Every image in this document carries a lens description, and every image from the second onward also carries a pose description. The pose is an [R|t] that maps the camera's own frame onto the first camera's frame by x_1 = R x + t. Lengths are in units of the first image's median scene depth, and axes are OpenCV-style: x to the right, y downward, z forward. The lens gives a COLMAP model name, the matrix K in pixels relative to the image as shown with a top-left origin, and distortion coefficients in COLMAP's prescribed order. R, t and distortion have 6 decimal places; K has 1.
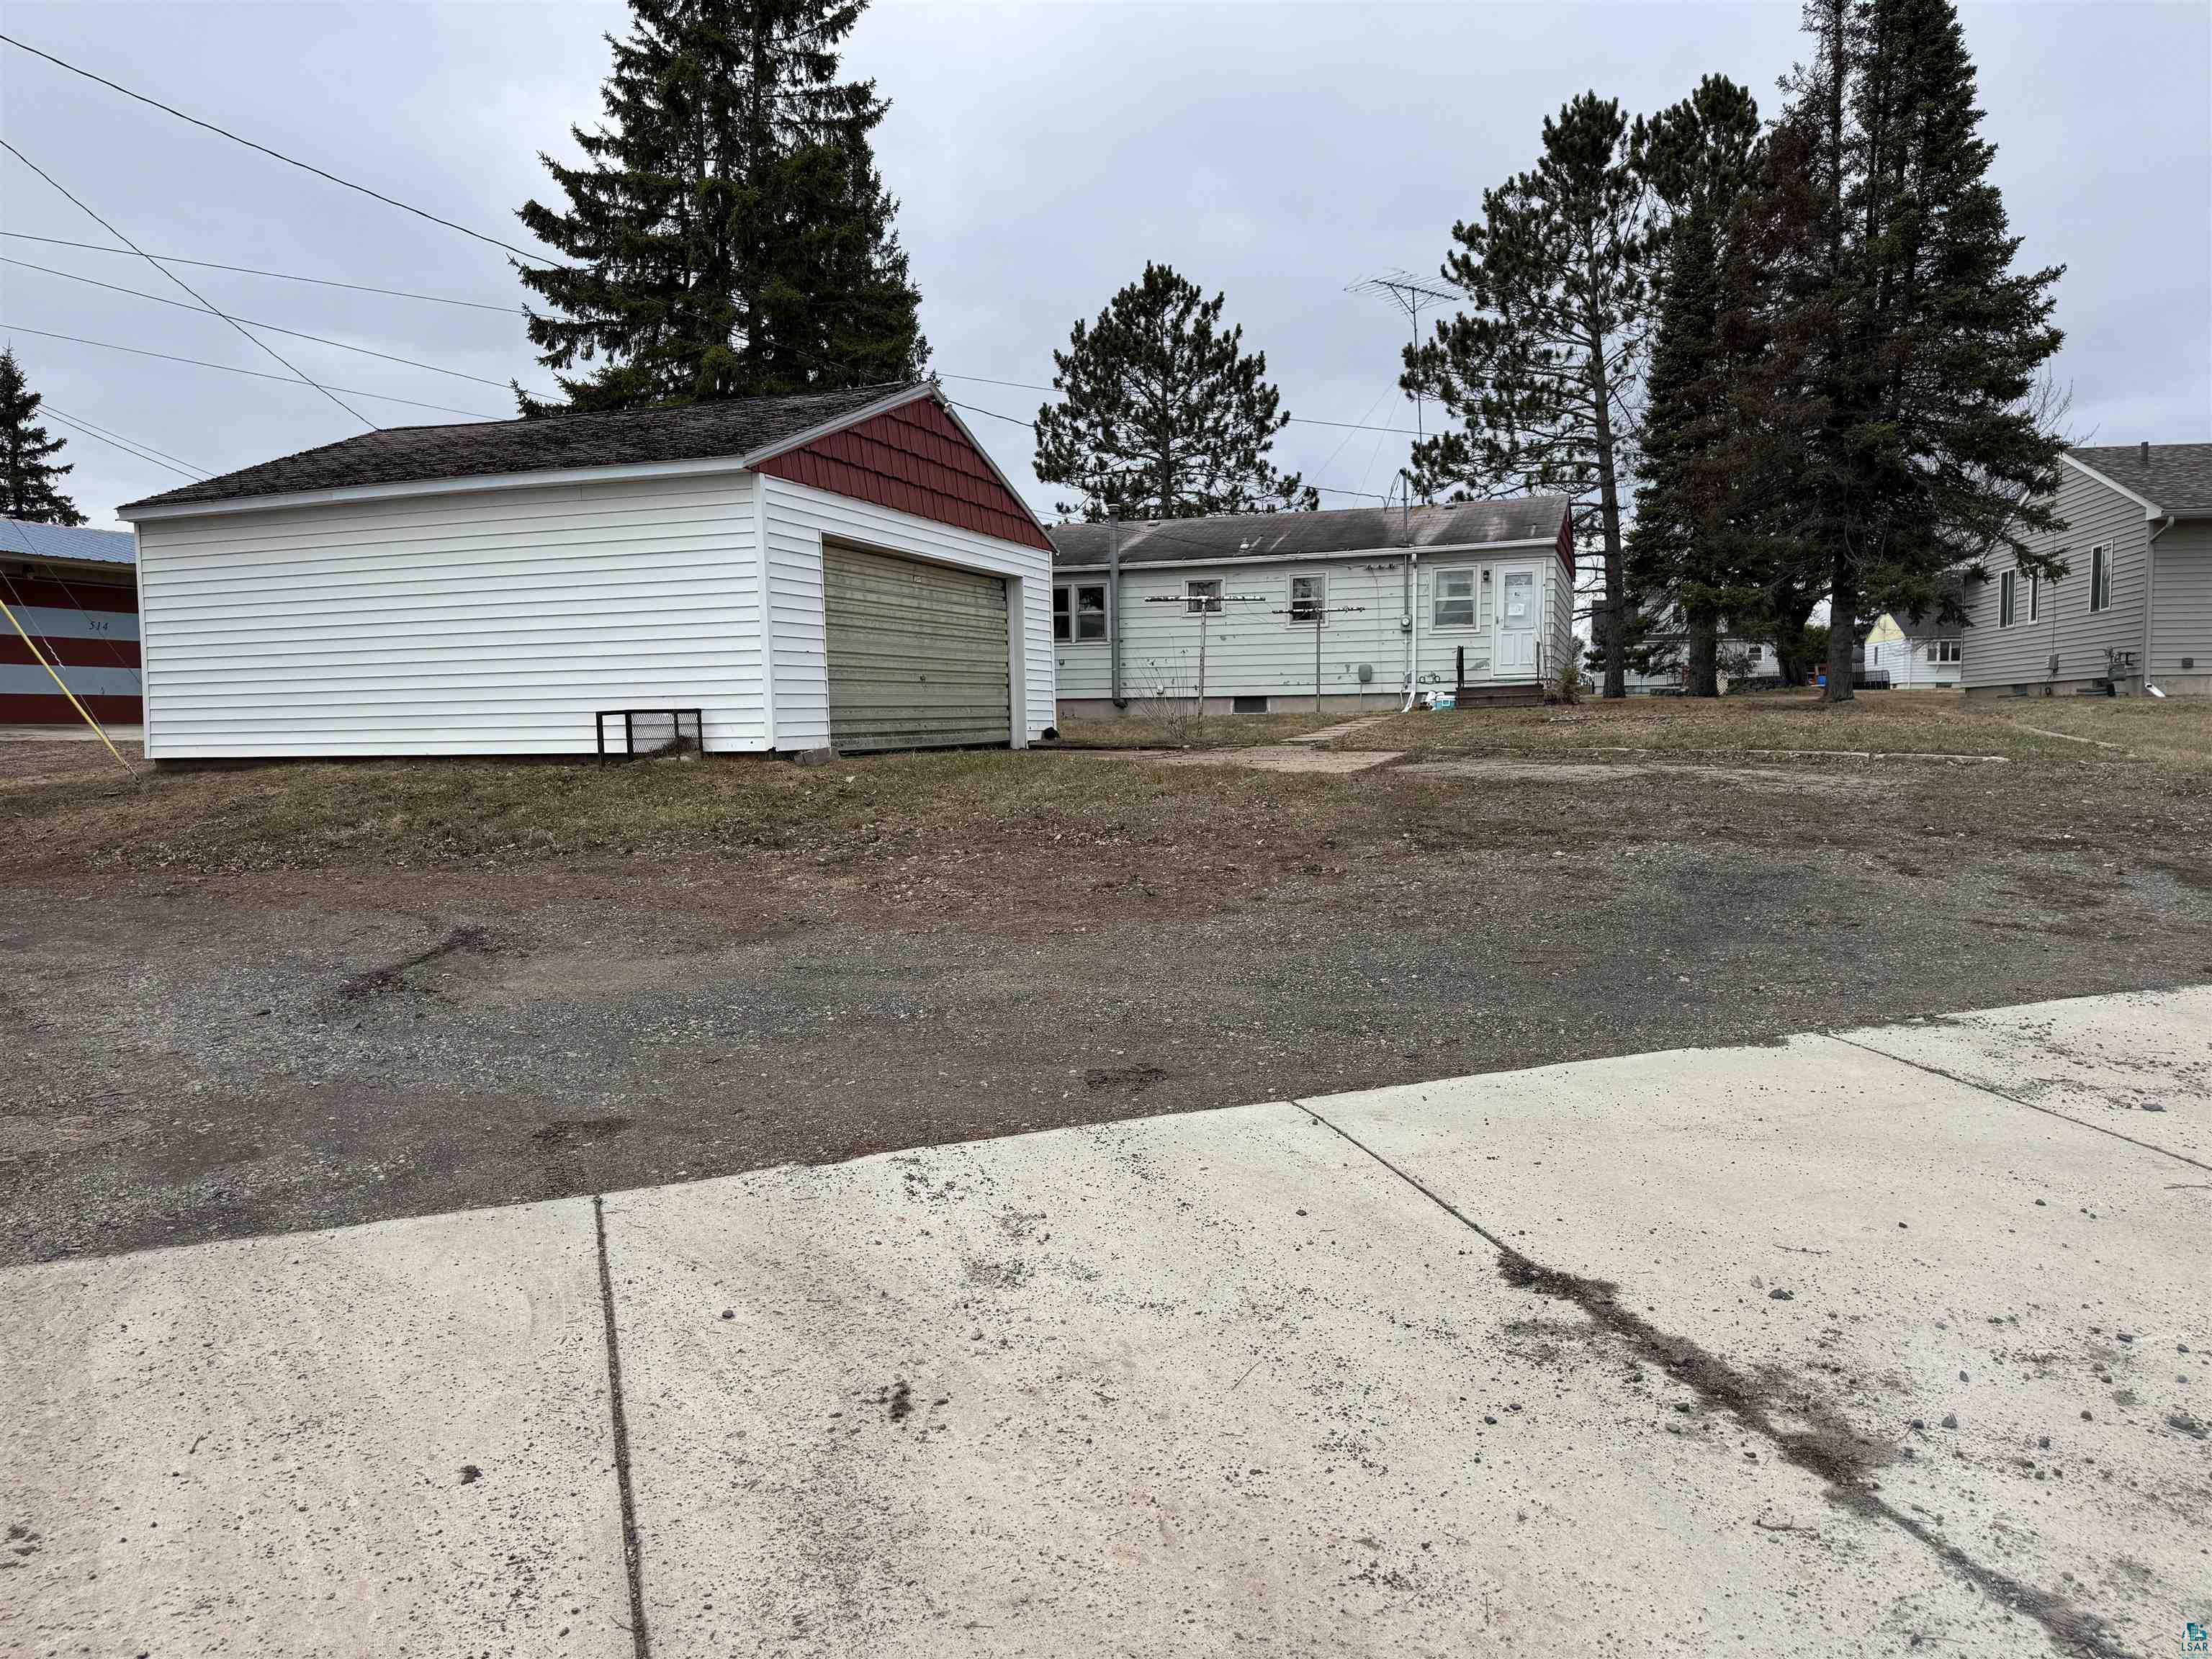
lens RADIAL K [[1557.1, 0, 1106.0], [0, 1557.1, 829.5], [0, 0, 1]] dist [0.154297, -0.265387]
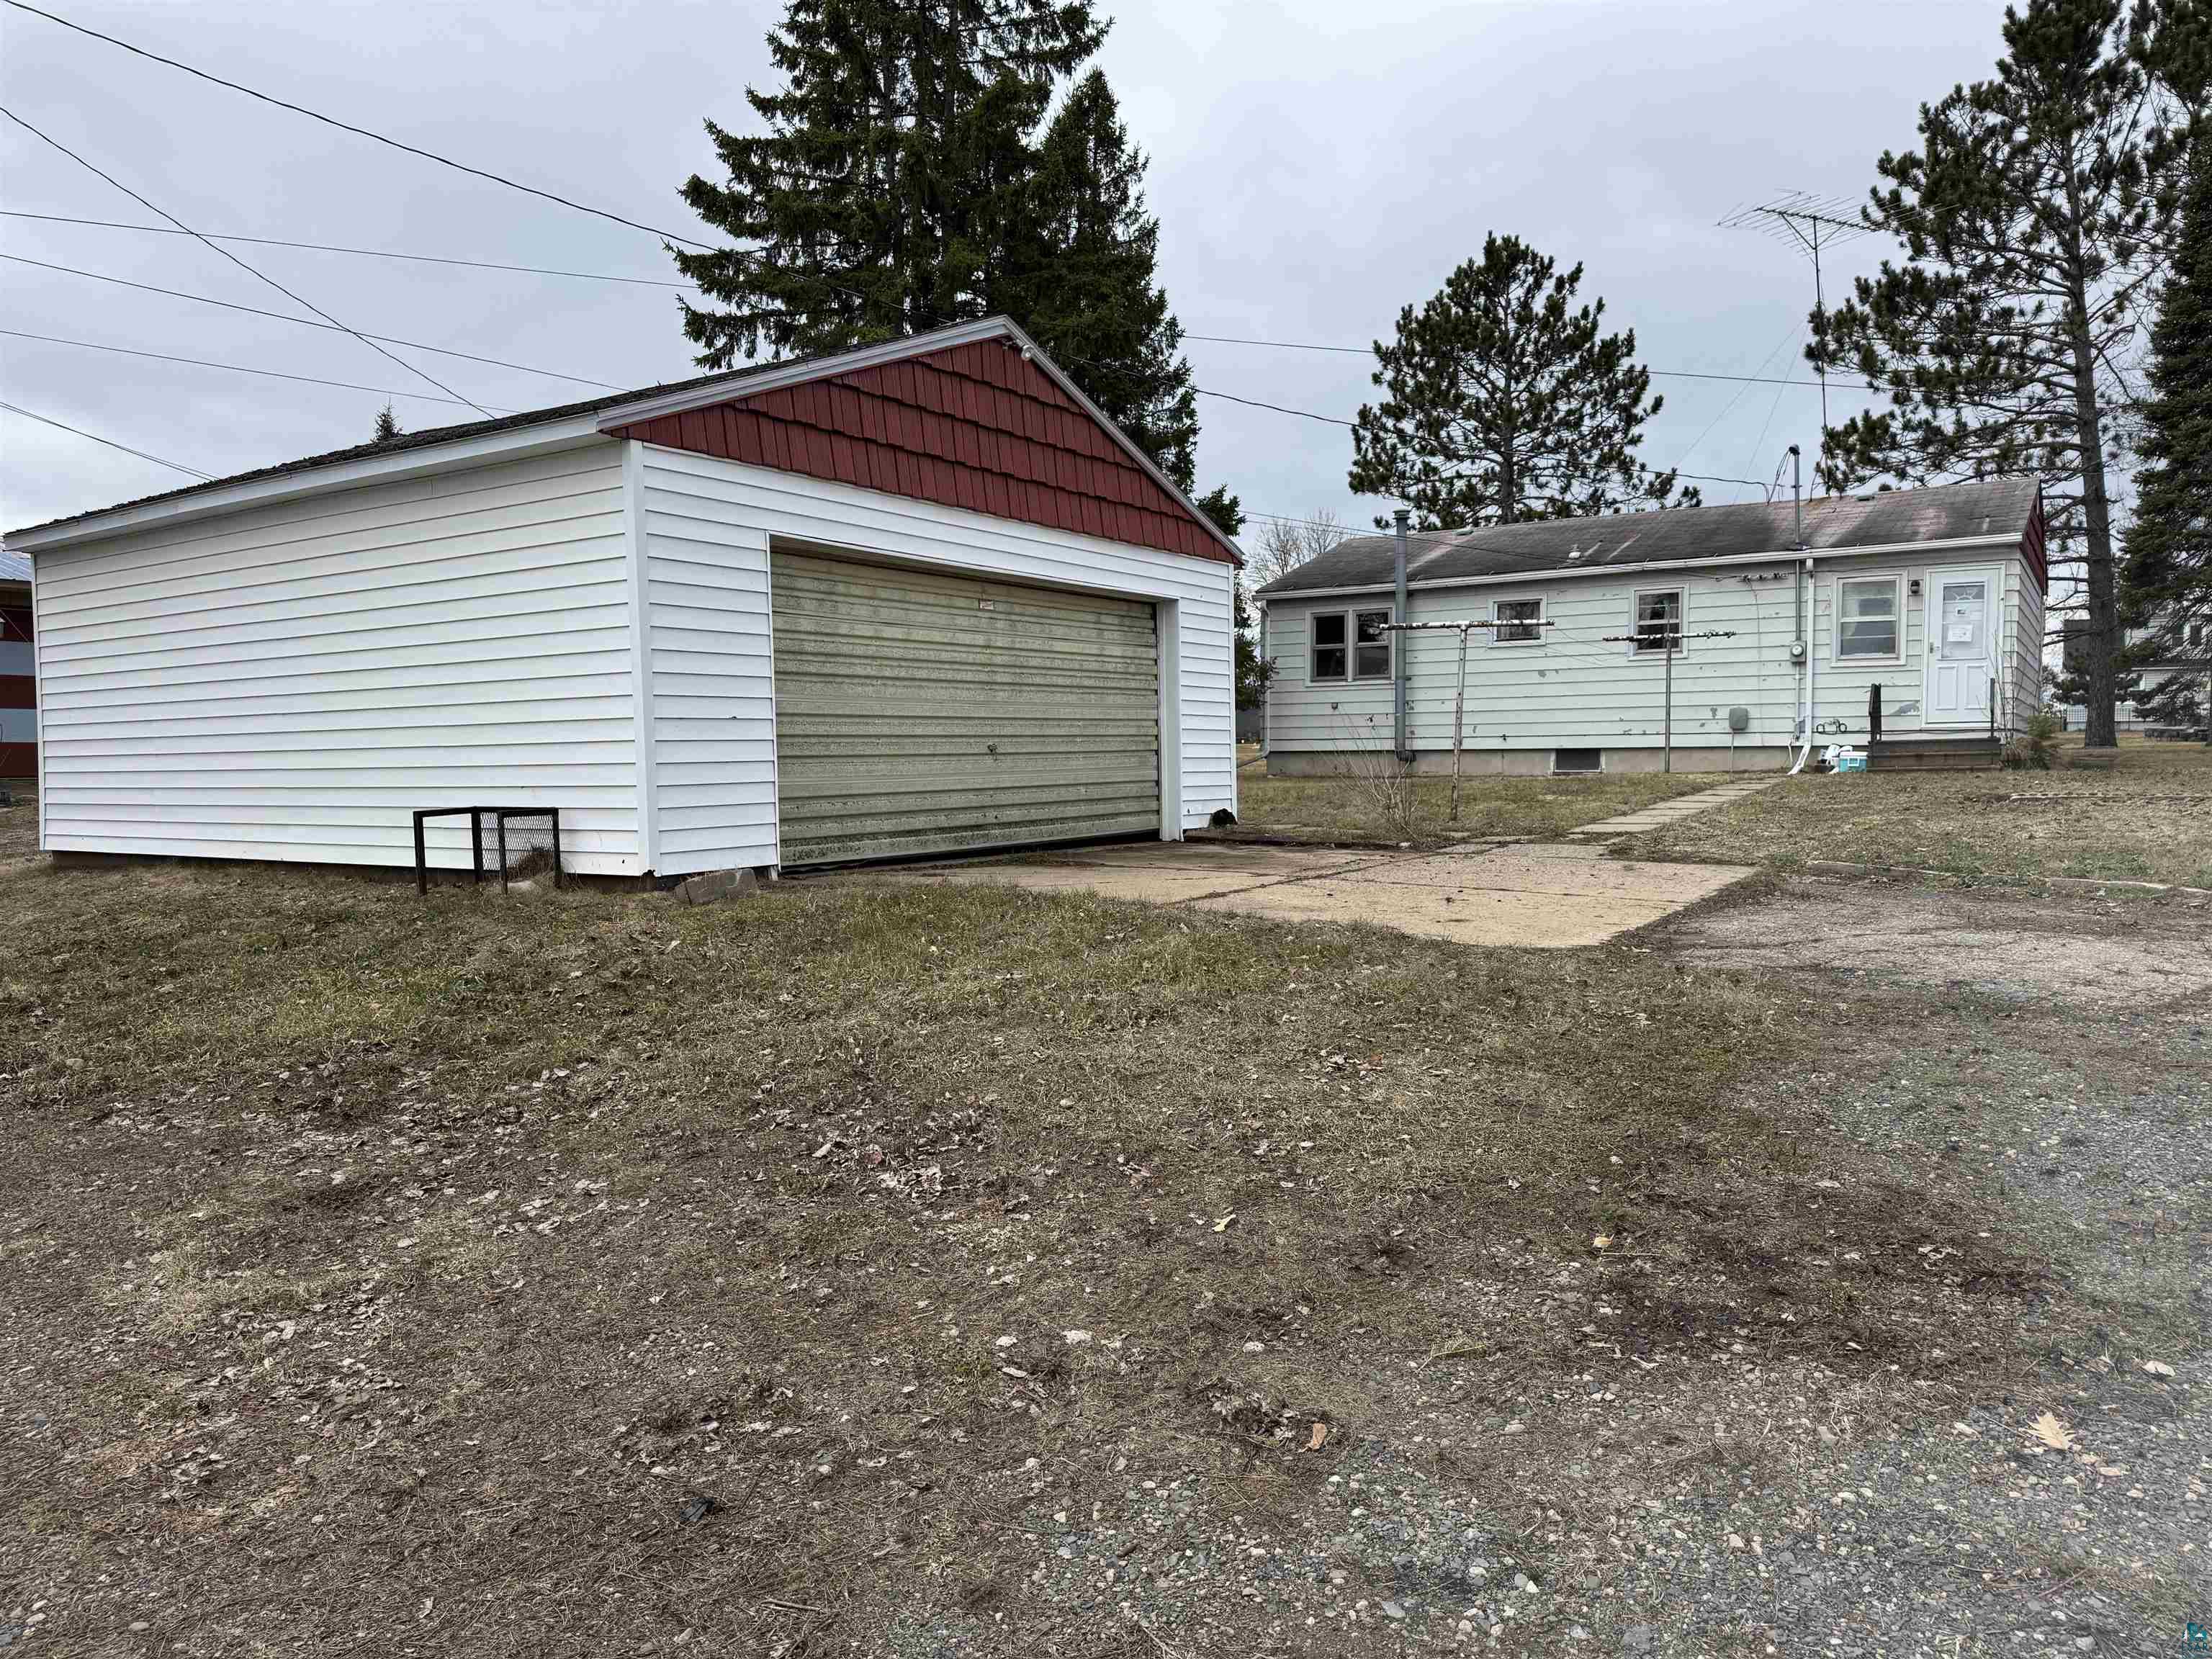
lens RADIAL K [[1571.3, 0, 1111.2], [0, 1571.3, 829.5], [0, 0, 1]] dist [0.081149, -0.127030]
pose [[0.971698, 0.015113, -0.235743, 0.052578], [-0.019816, 0.999649, -0.017593, -0.027416], [0.235394, 0.021766, 0.971656, 0.190162]]
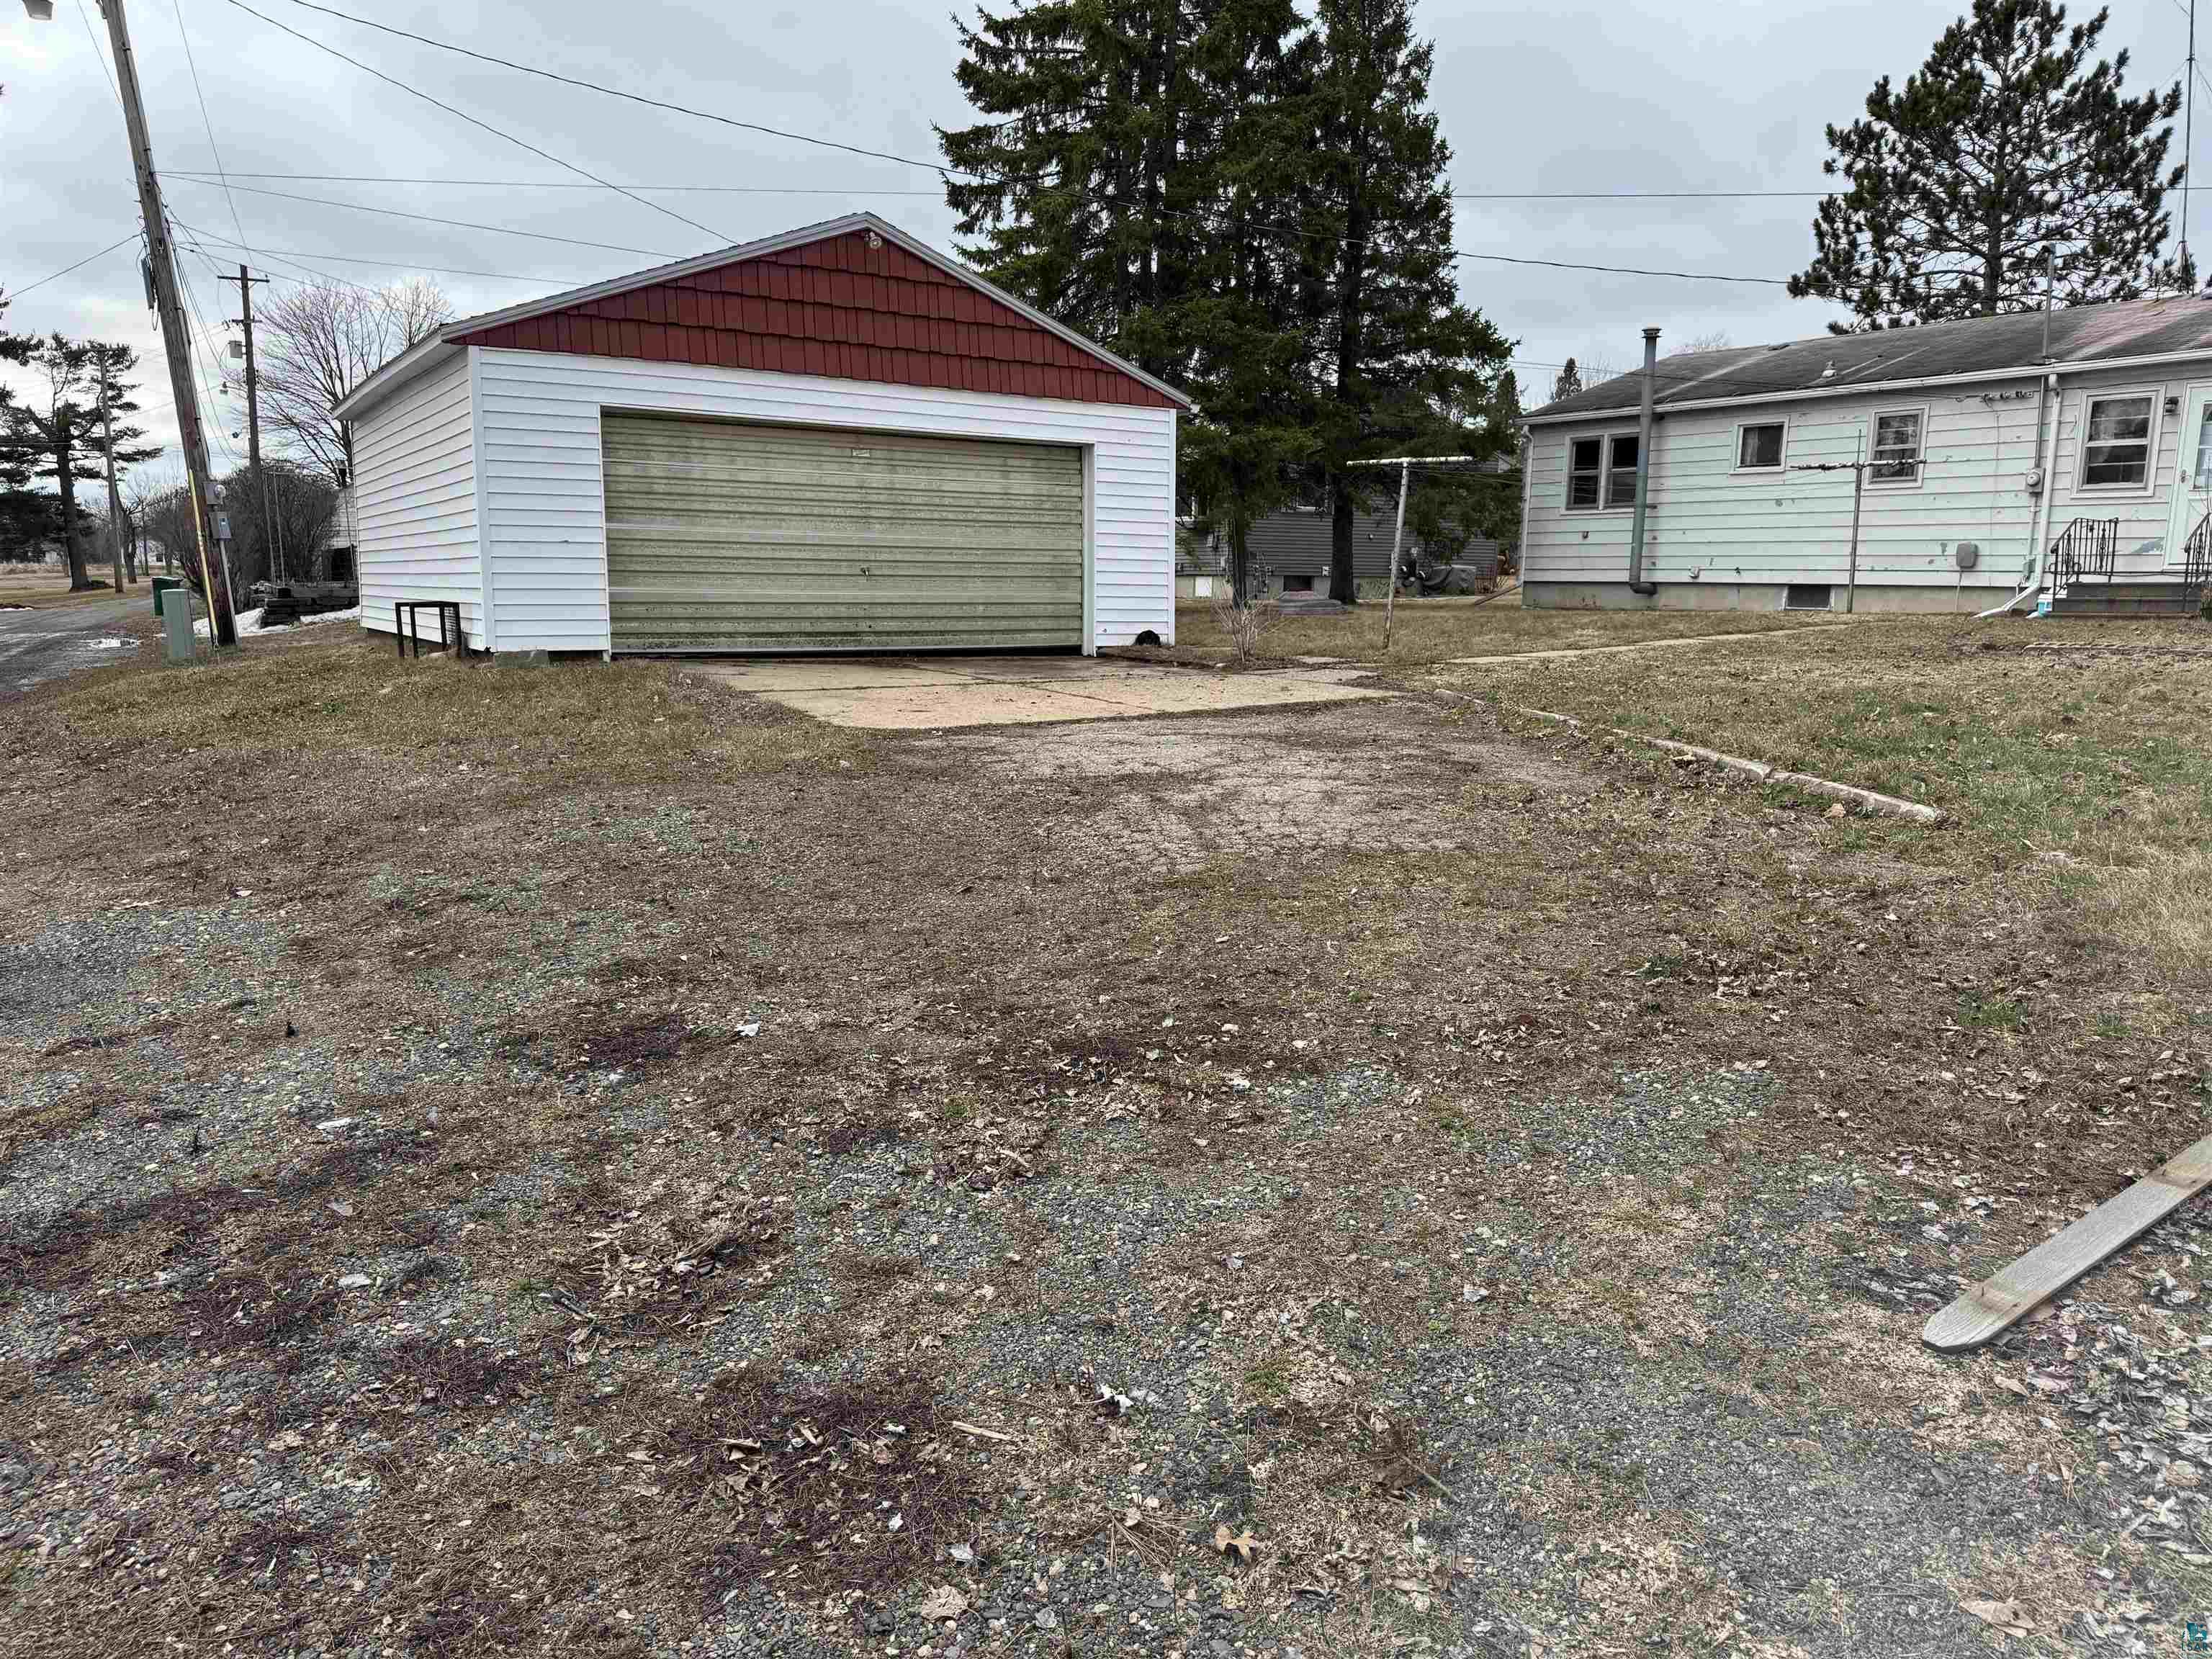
lens RADIAL K [[1594.8, 0, 1107.1], [0, 1594.8, 822.0], [0, 0, 1]] dist [0.022225, -0.025080]
pose [[0.793143, 0.113721, -0.598324, 0.287506], [-0.064866, 0.992598, 0.102673, -0.031689], [0.605571, -0.042623, 0.794649, 0.211309]]
